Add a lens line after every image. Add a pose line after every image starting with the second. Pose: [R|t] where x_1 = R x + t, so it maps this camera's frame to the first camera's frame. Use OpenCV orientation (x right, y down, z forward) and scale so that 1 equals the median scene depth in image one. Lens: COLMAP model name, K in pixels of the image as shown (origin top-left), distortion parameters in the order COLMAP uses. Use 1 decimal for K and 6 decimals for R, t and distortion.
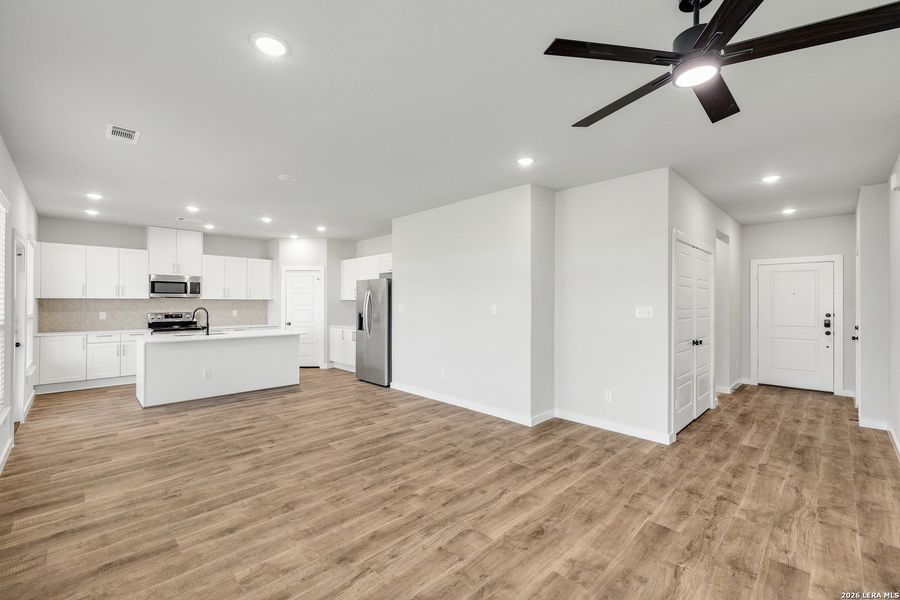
lens RADIAL K [[379.1, 0, 453.0], [0, 379.1, 298.6], [0, 0, 1]] dist [0.001658, 0.000063]
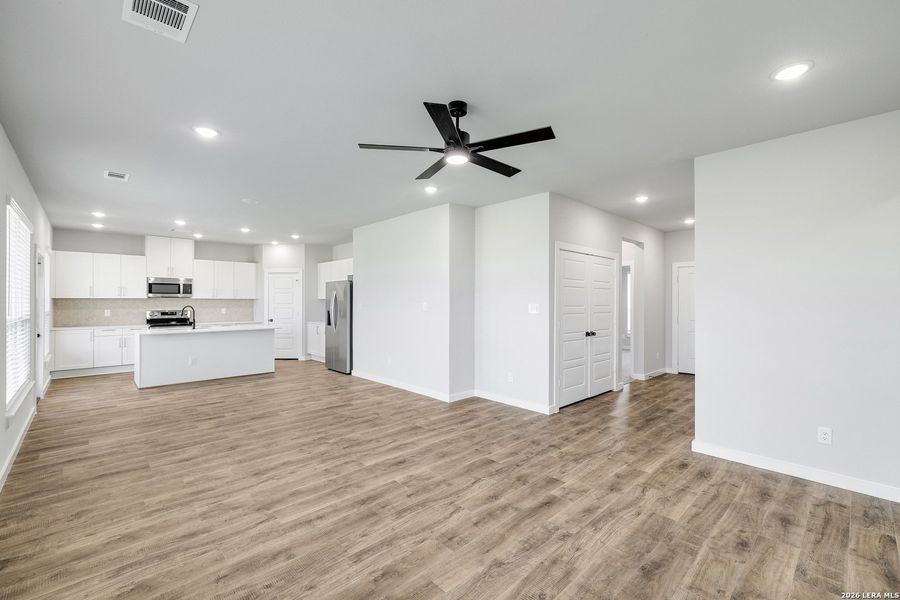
lens RADIAL K [[384.5, 0, 454.1], [0, 384.5, 297.2], [0, 0, 1]] dist [0.001649, 0.000183]
pose [[0.999773, -0.002194, -0.021193, 0.248977], [0.002197, 0.999998, 0.000132, -0.001600], [0.021193, -0.000179, 0.999775, -0.238495]]
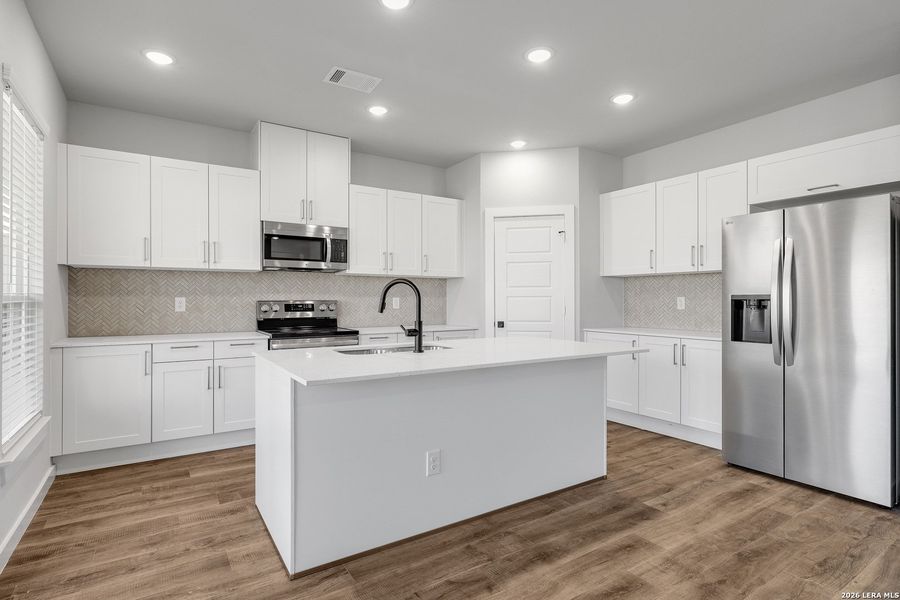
lens RADIAL K [[461.6, 0, 454.1], [0, 461.6, 298.0], [0, 0, 1]] dist [-0.000808, -0.000018]
pose [[0.978815, -0.001293, -0.204744, -0.690230], [0.002862, 0.999969, 0.007366, 0.050862], [0.204728, -0.007796, 0.978788, 0.741866]]
